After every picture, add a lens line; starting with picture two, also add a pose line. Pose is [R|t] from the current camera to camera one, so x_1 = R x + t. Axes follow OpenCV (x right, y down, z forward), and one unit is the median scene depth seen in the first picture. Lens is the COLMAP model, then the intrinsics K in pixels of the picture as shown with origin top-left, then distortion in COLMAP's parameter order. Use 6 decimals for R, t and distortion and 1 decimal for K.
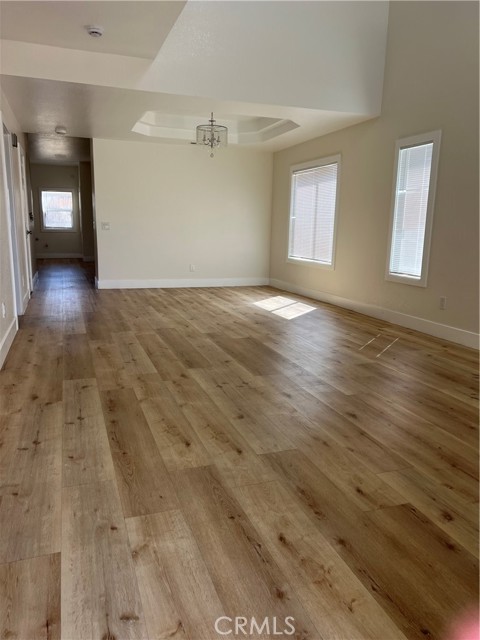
lens RADIAL K [[477.7, 0, 239.9], [0, 477.7, 319.1], [0, 0, 1]] dist [0.052533, -0.058087]
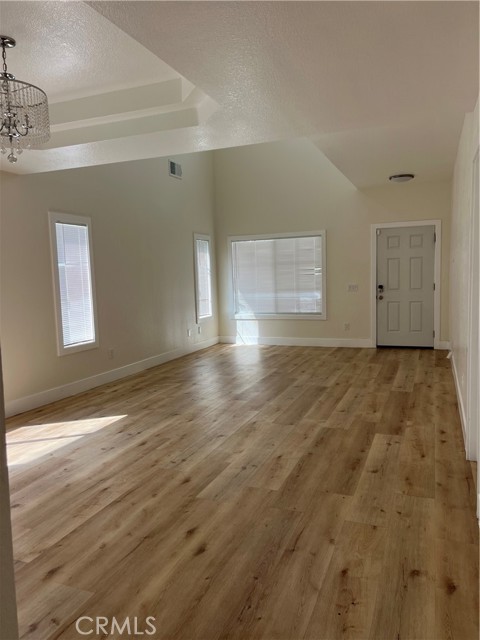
lens RADIAL K [[477.7, 0, 239.8], [0, 477.7, 320.6], [0, 0, 1]] dist [0.052533, -0.058087]
pose [[-0.744959, -0.063739, 0.664059, -0.752130], [0.147403, 0.955095, 0.257034, -0.441682], [-0.650622, 0.289364, -0.702111, 1.851354]]
